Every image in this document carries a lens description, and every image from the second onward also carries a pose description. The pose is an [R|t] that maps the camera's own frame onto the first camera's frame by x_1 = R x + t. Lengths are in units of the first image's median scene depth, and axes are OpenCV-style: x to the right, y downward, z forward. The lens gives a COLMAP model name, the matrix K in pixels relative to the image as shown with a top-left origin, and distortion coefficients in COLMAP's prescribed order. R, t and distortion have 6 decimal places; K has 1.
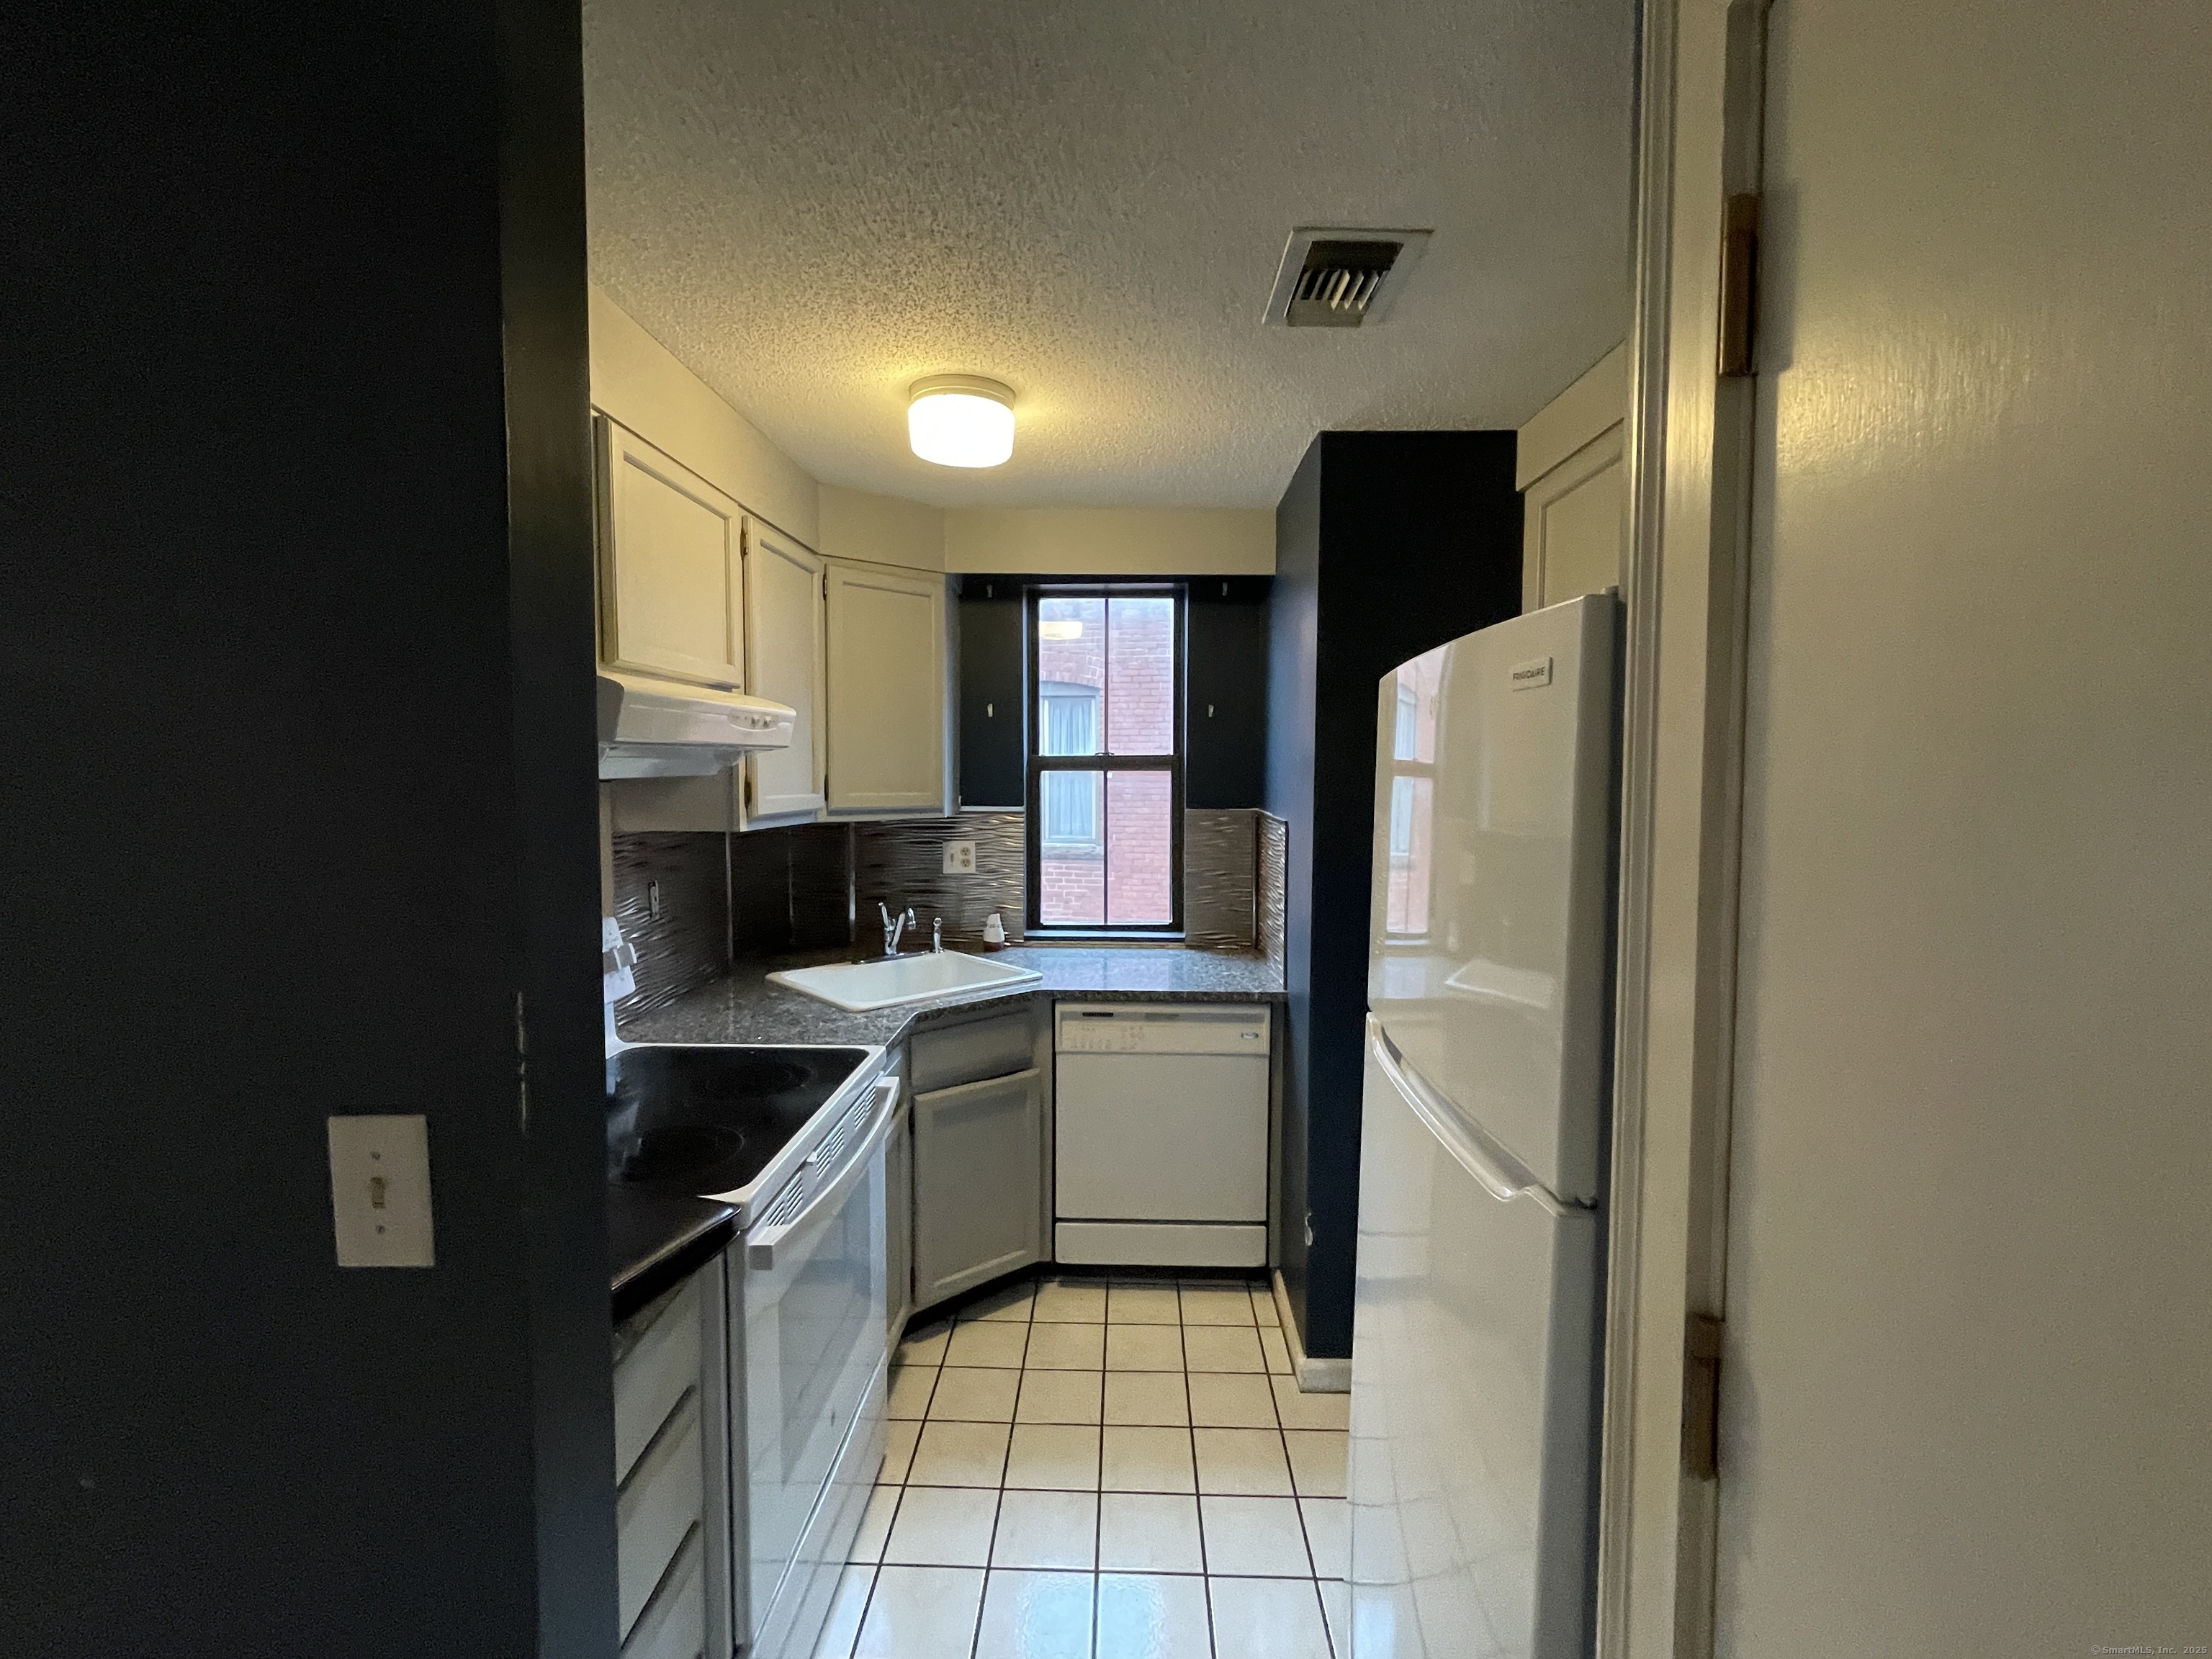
lens RADIAL K [[975.6, 0, 1106.8], [0, 975.6, 826.3], [0, 0, 1]] dist [0.006819, 0.000926]
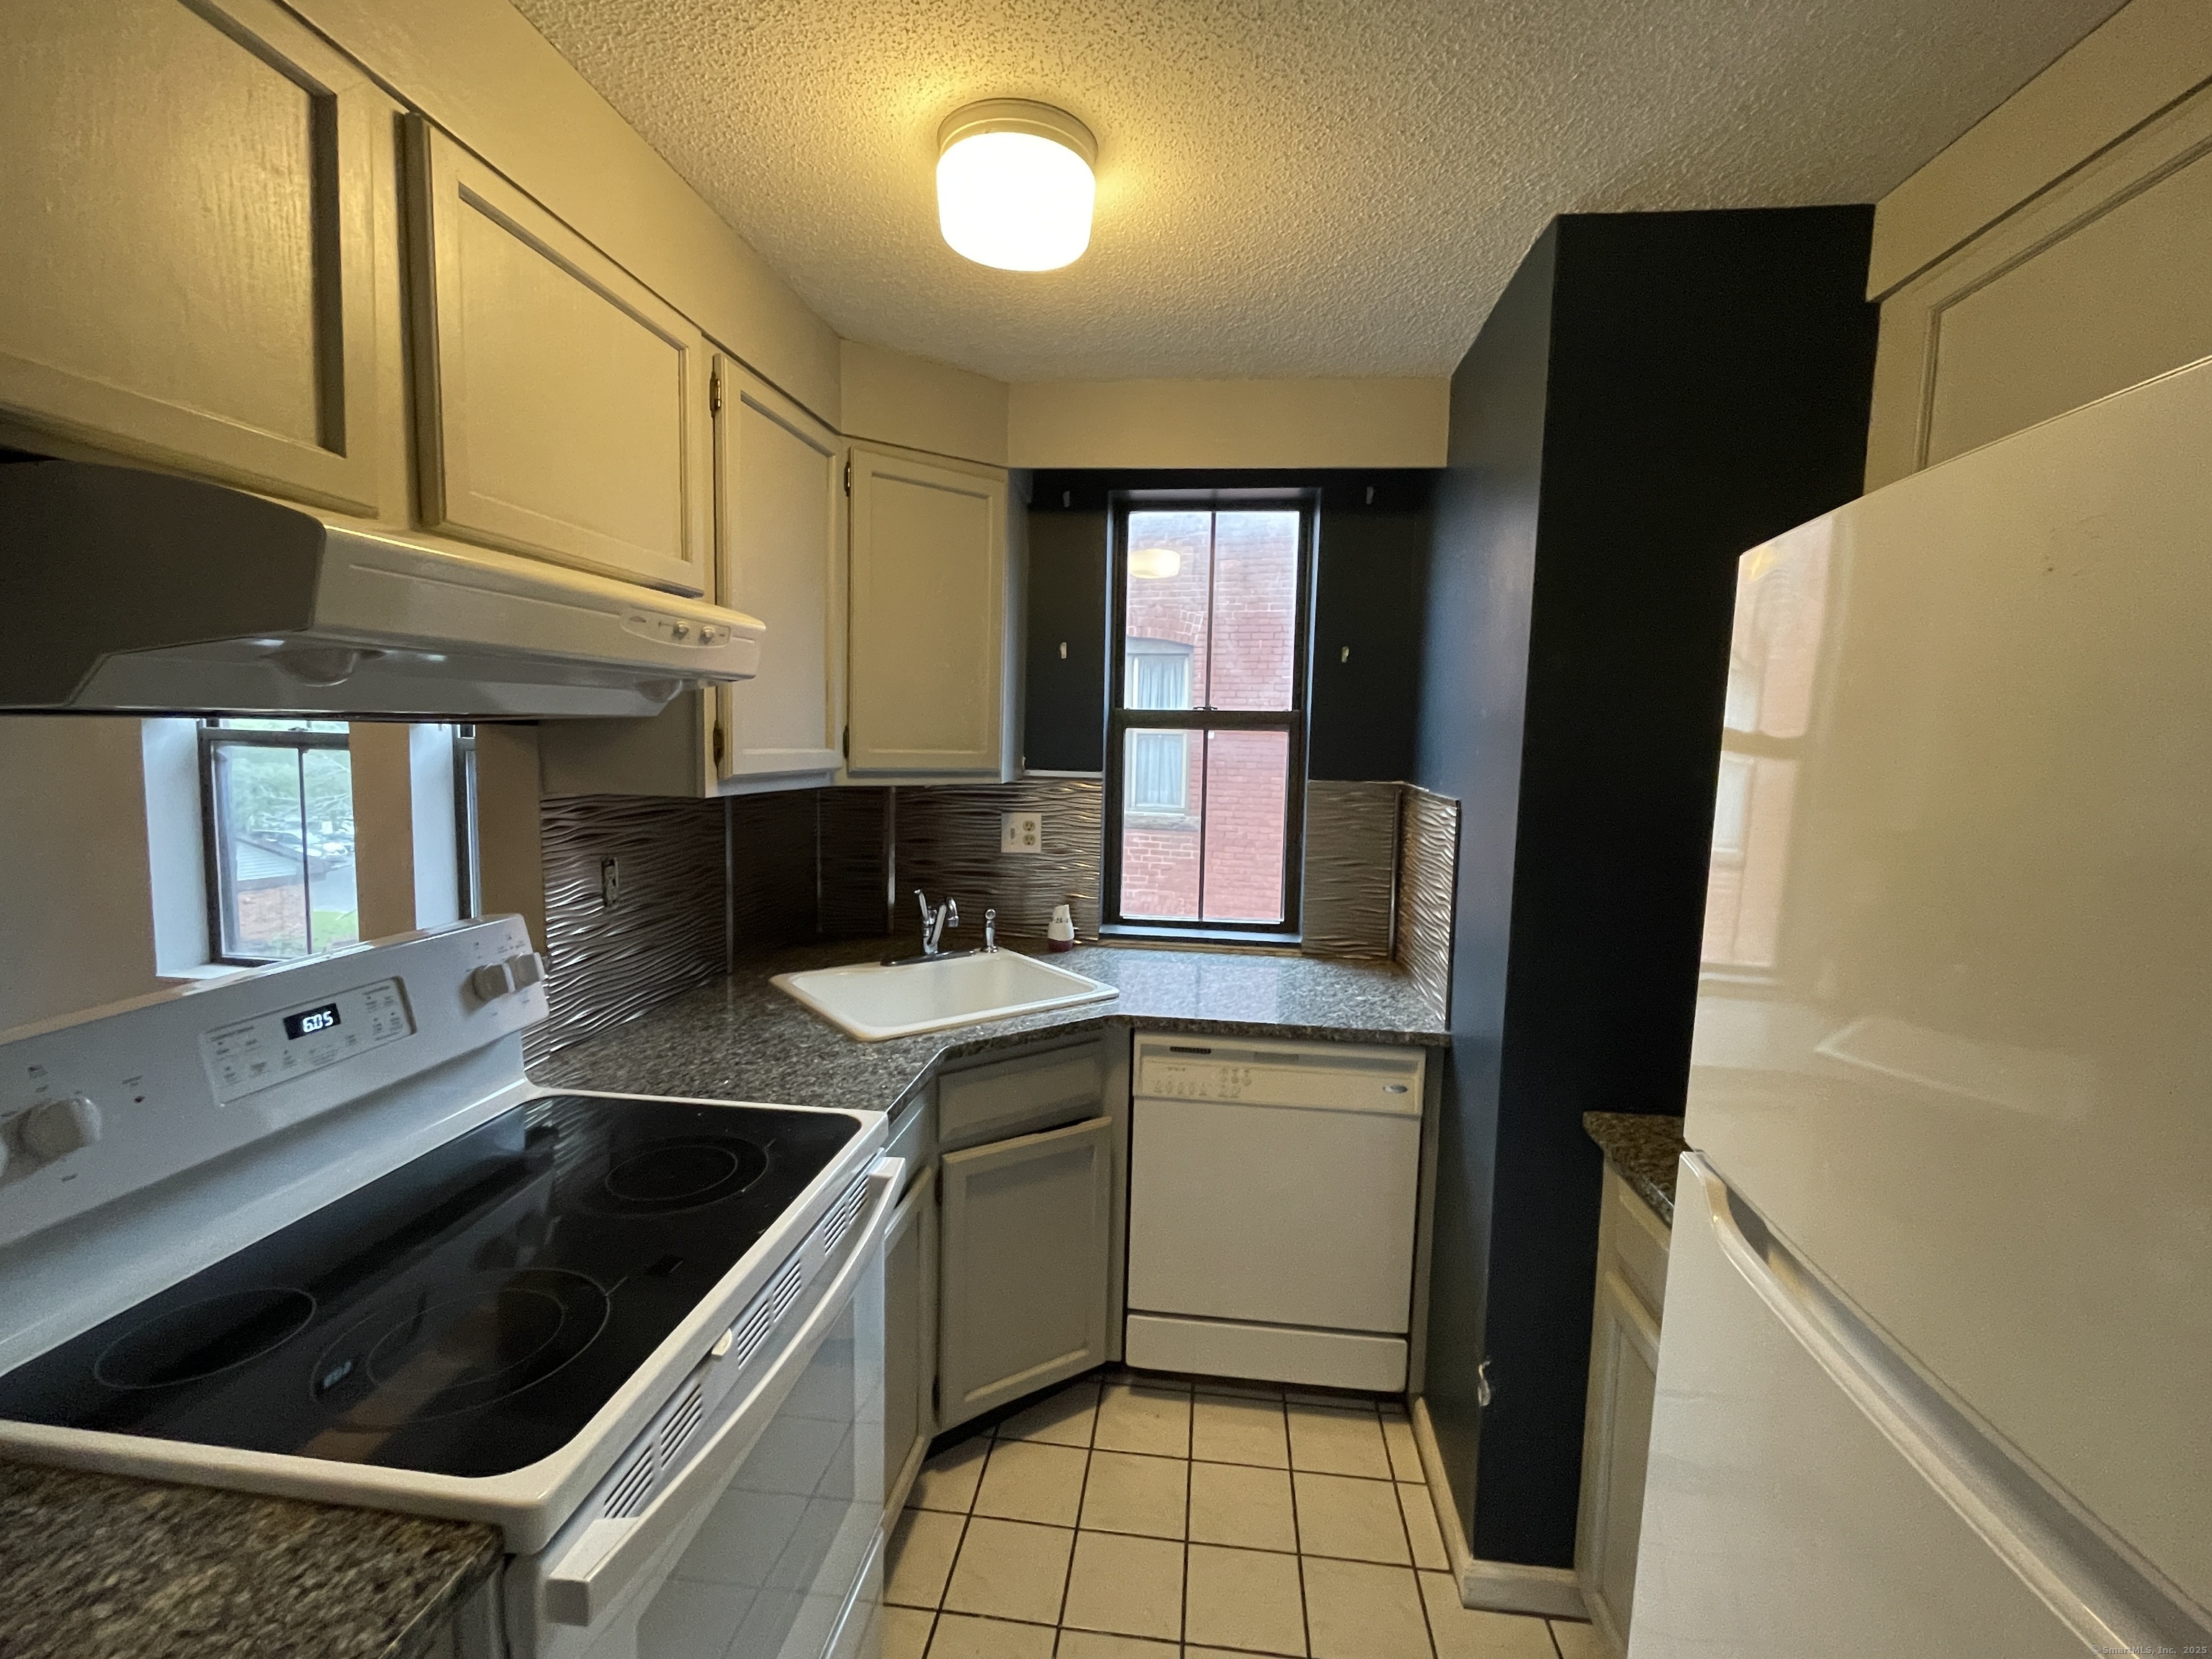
lens RADIAL K [[975.6, 0, 1108.8], [0, 975.6, 827.4], [0, 0, 1]] dist [0.006819, 0.000926]
pose [[0.995839, 0.028798, -0.086457, -0.011653], [-0.025679, 0.998986, 0.036971, -0.005753], [0.087434, -0.034597, 0.995569, 0.250243]]
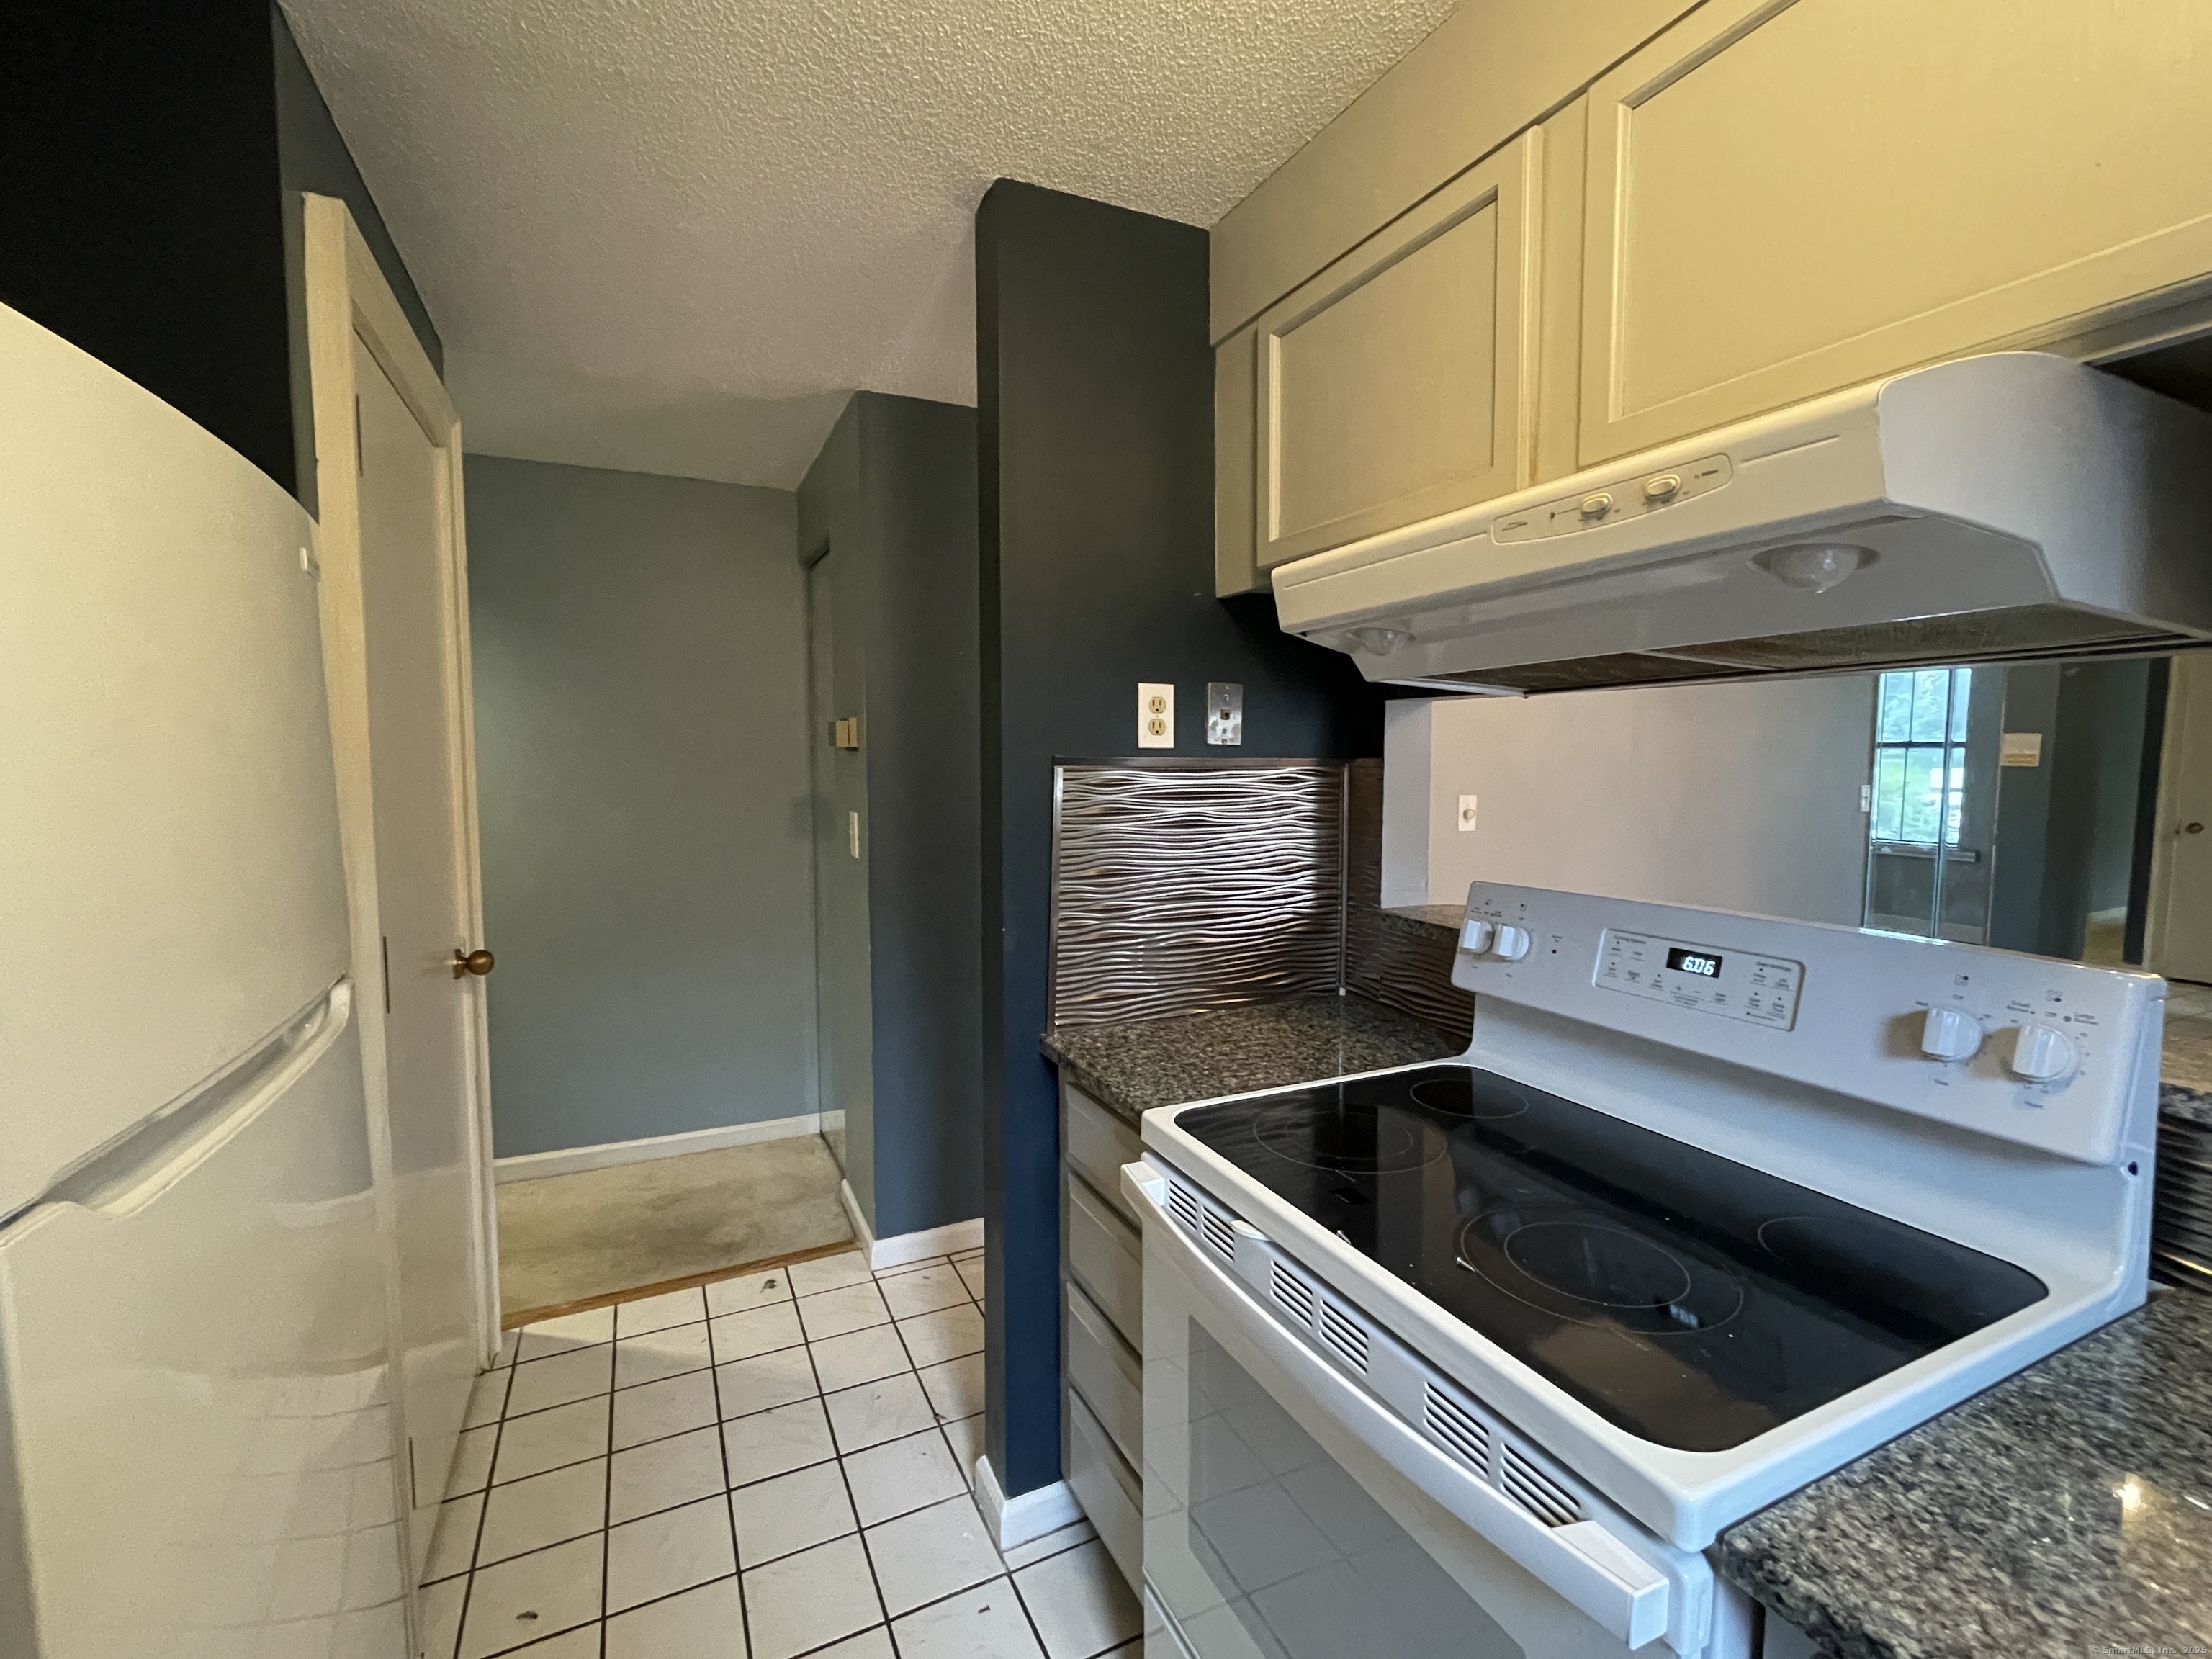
lens RADIAL K [[975.6, 0, 1104.4], [0, 975.6, 825.2], [0, 0, 1]] dist [0.006819, 0.000926]
pose [[-0.884066, 0.030616, -0.466359, 0.047895], [-0.031011, 0.991810, 0.123898, -0.005332], [0.466333, 0.123996, -0.875876, 0.876683]]
